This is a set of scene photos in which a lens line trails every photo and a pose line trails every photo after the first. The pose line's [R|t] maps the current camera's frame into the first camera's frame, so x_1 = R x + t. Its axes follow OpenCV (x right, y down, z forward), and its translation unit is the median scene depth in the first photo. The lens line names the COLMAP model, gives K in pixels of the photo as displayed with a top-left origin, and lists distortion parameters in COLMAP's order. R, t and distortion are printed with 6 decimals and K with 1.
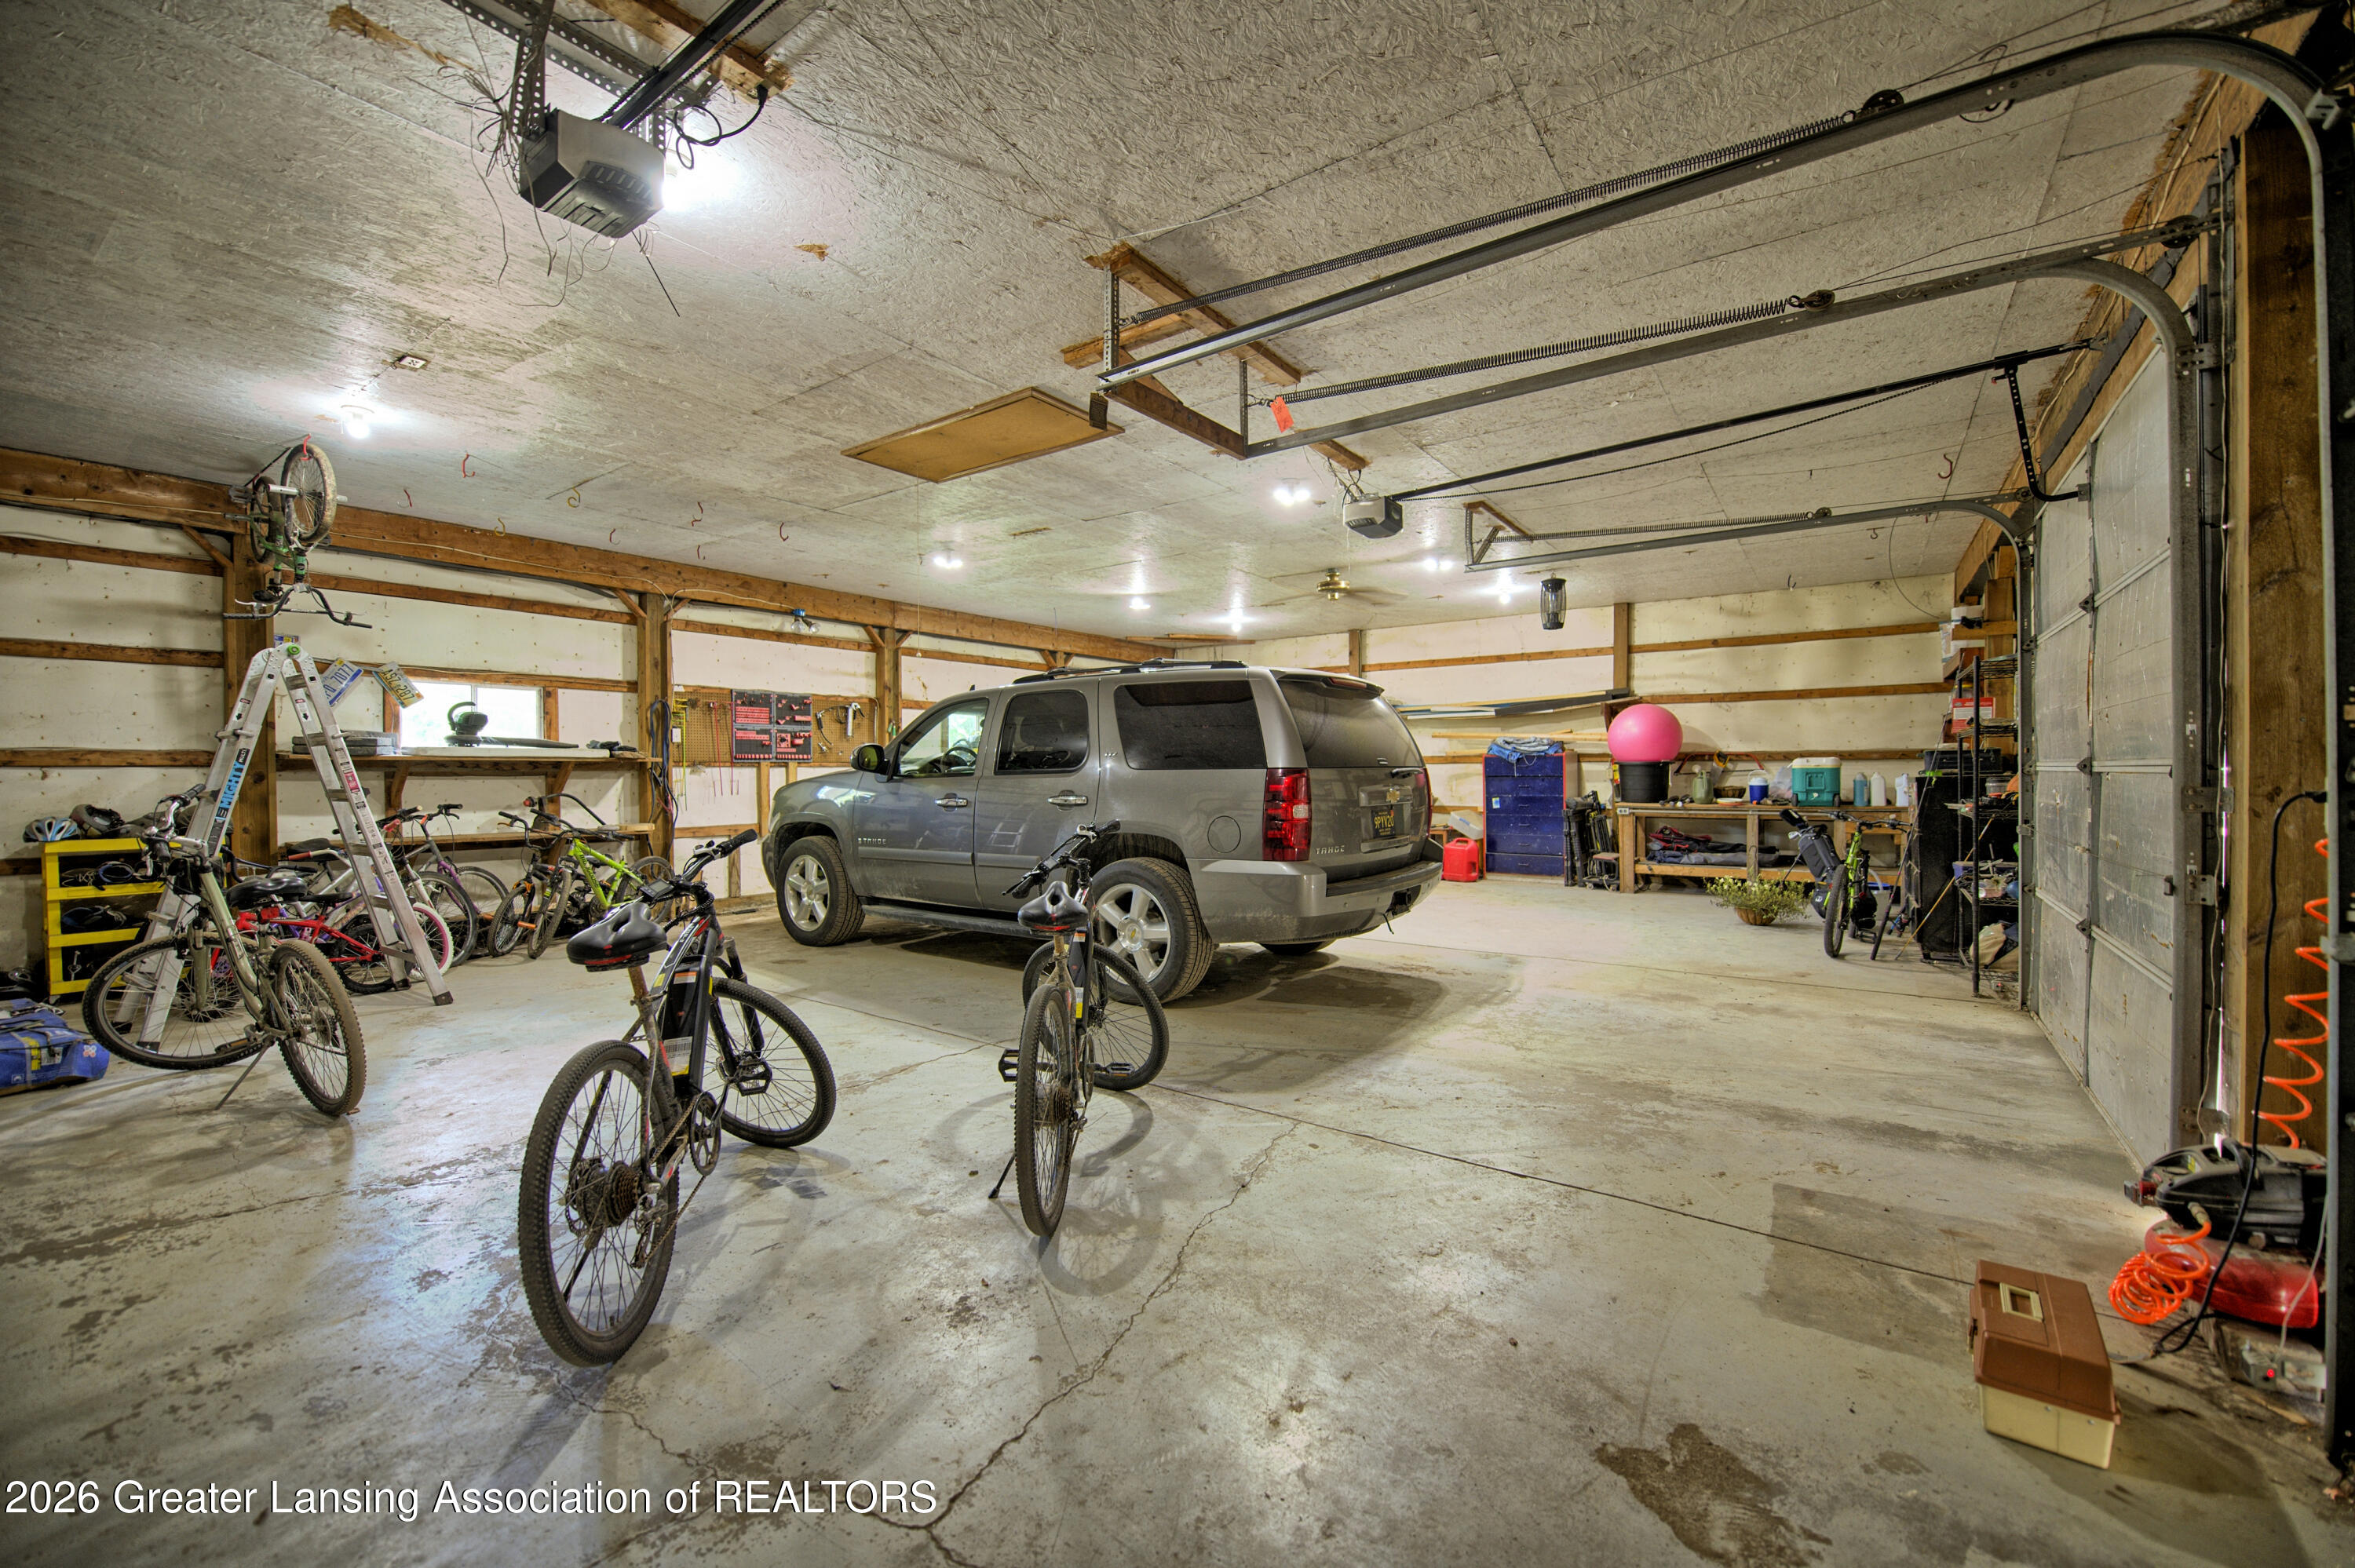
lens RADIAL K [[931.2, 0, 1183.8], [0, 931.2, 782.5], [0, 0, 1]] dist [-0.016729, -0.000920]
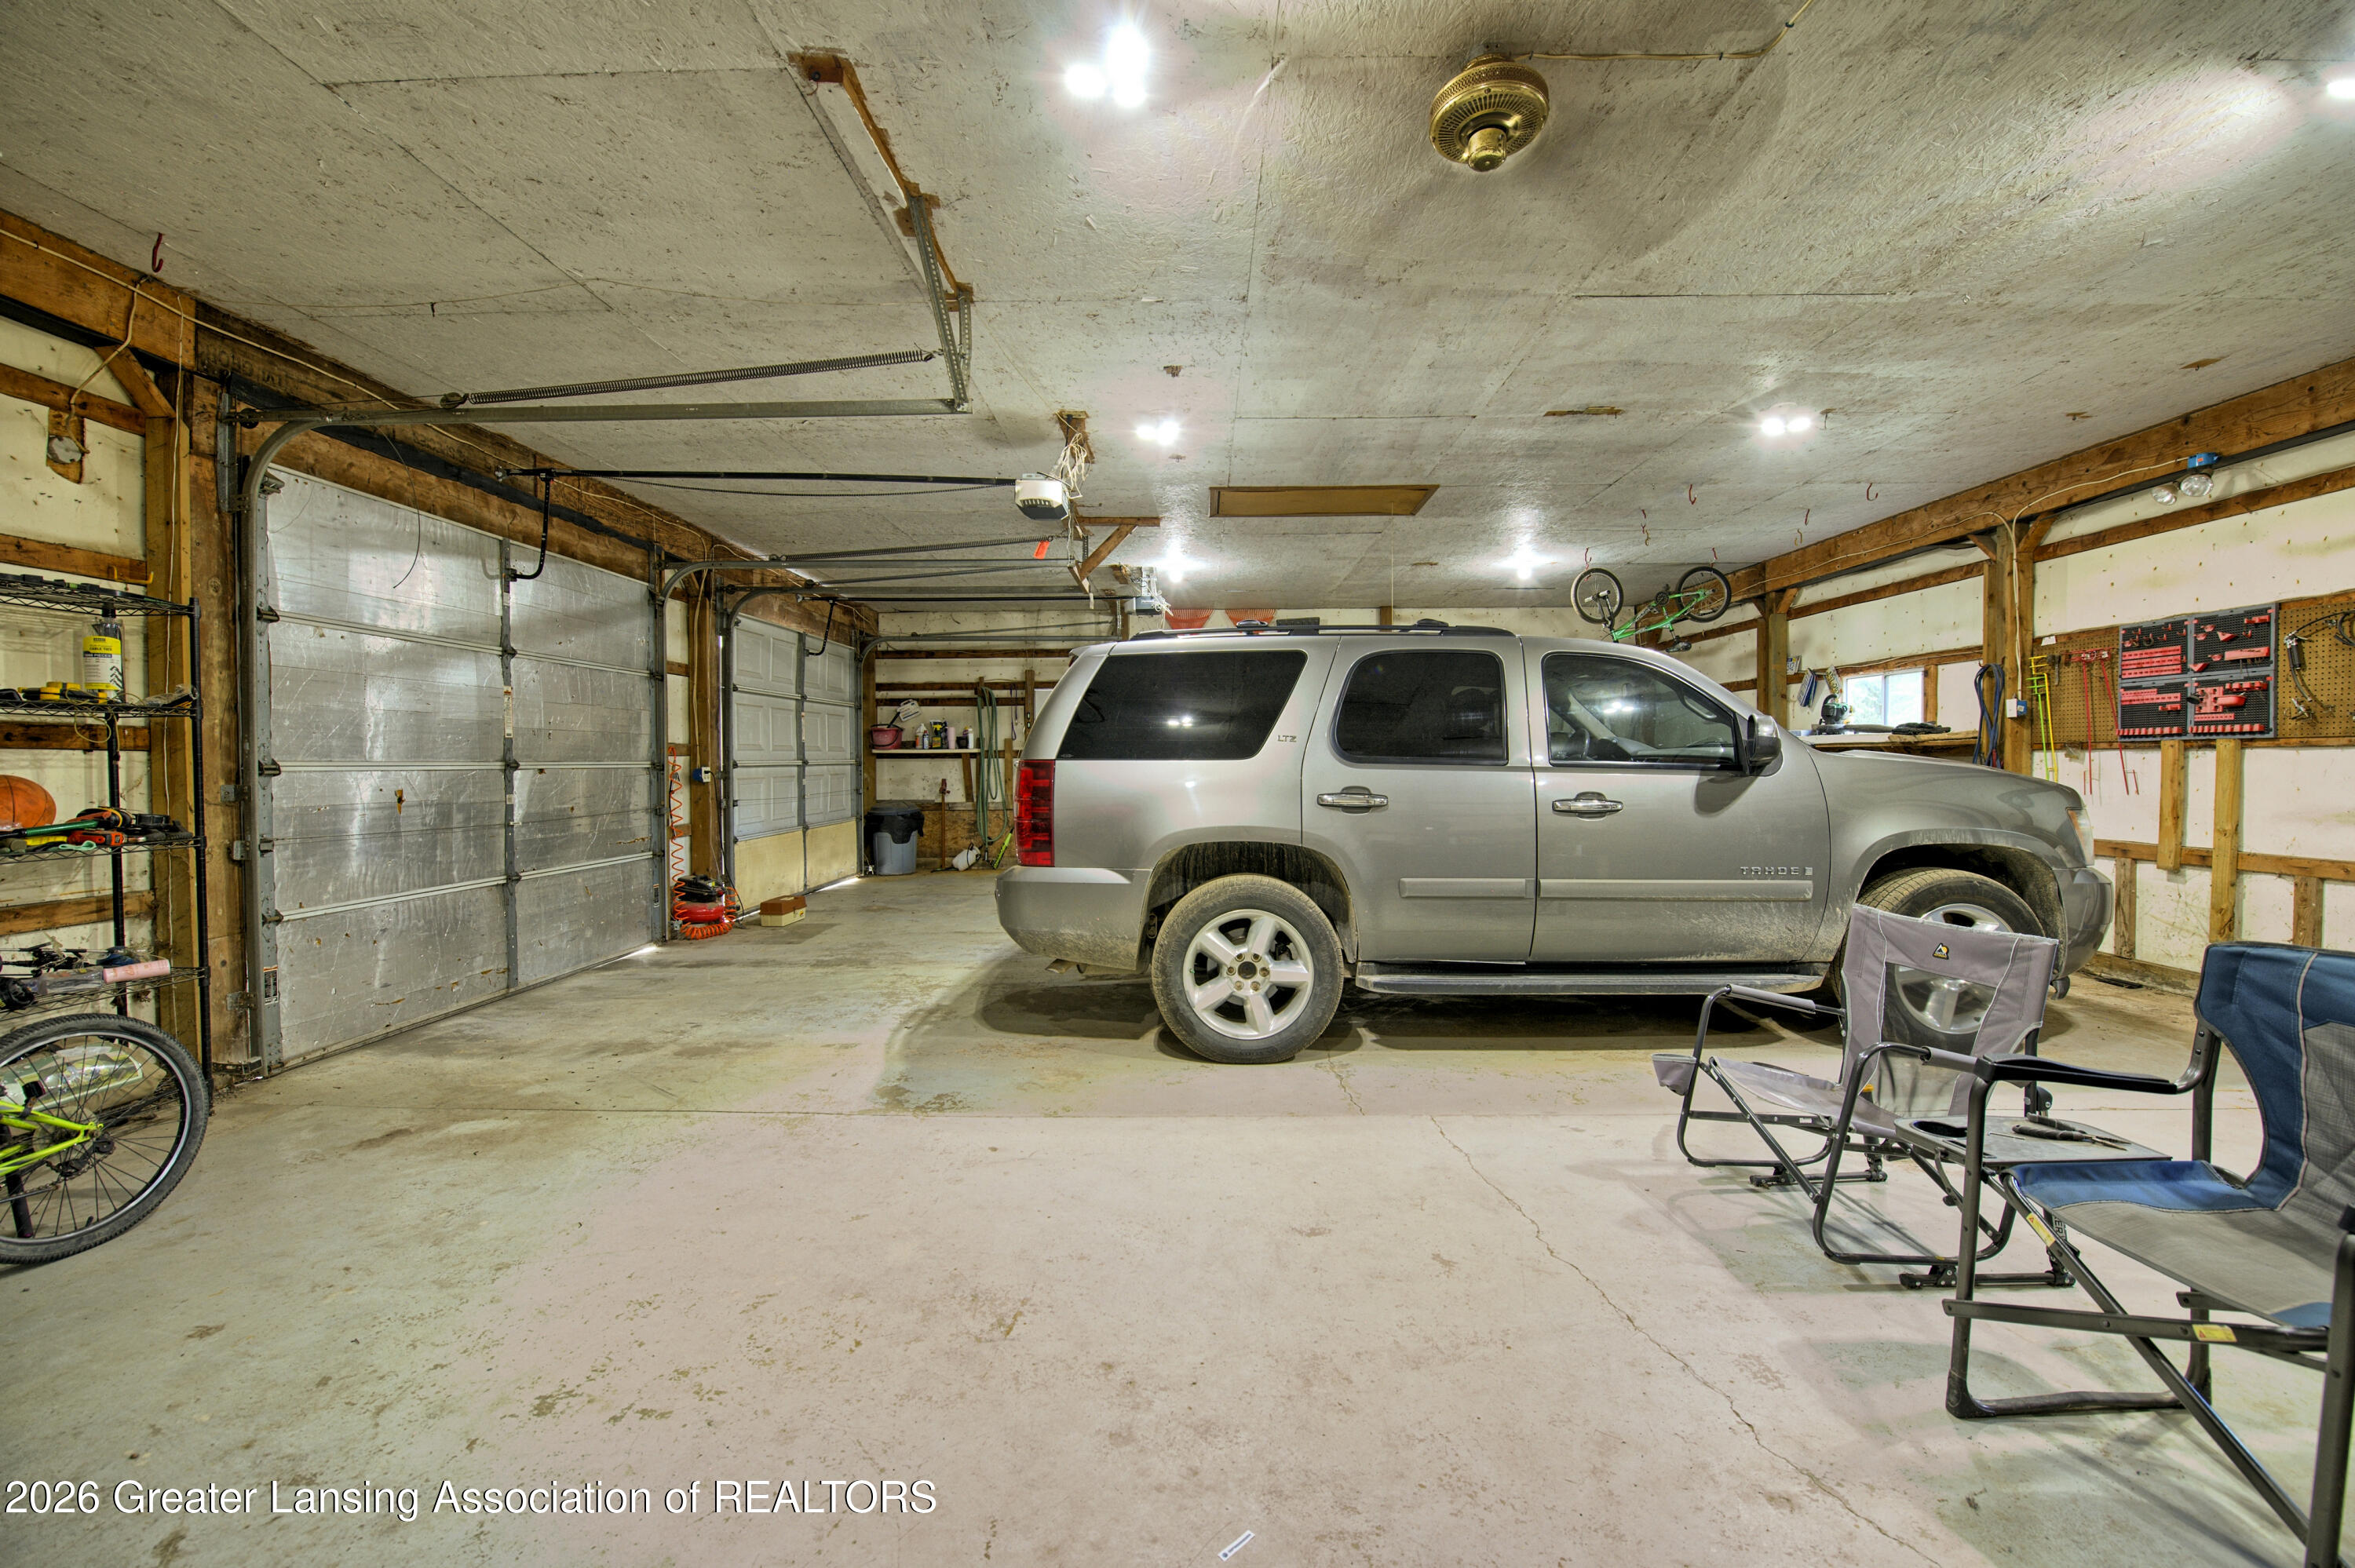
lens RADIAL K [[931.2, 0, 1176.8], [0, 931.2, 779.2], [0, 0, 1]] dist [-0.016729, -0.000920]
pose [[-0.823146, 0.016328, -0.567595, 0.389549], [-0.001075, 0.999540, 0.030313, -0.014734], [0.567829, 0.025562, -0.822750, 1.143987]]
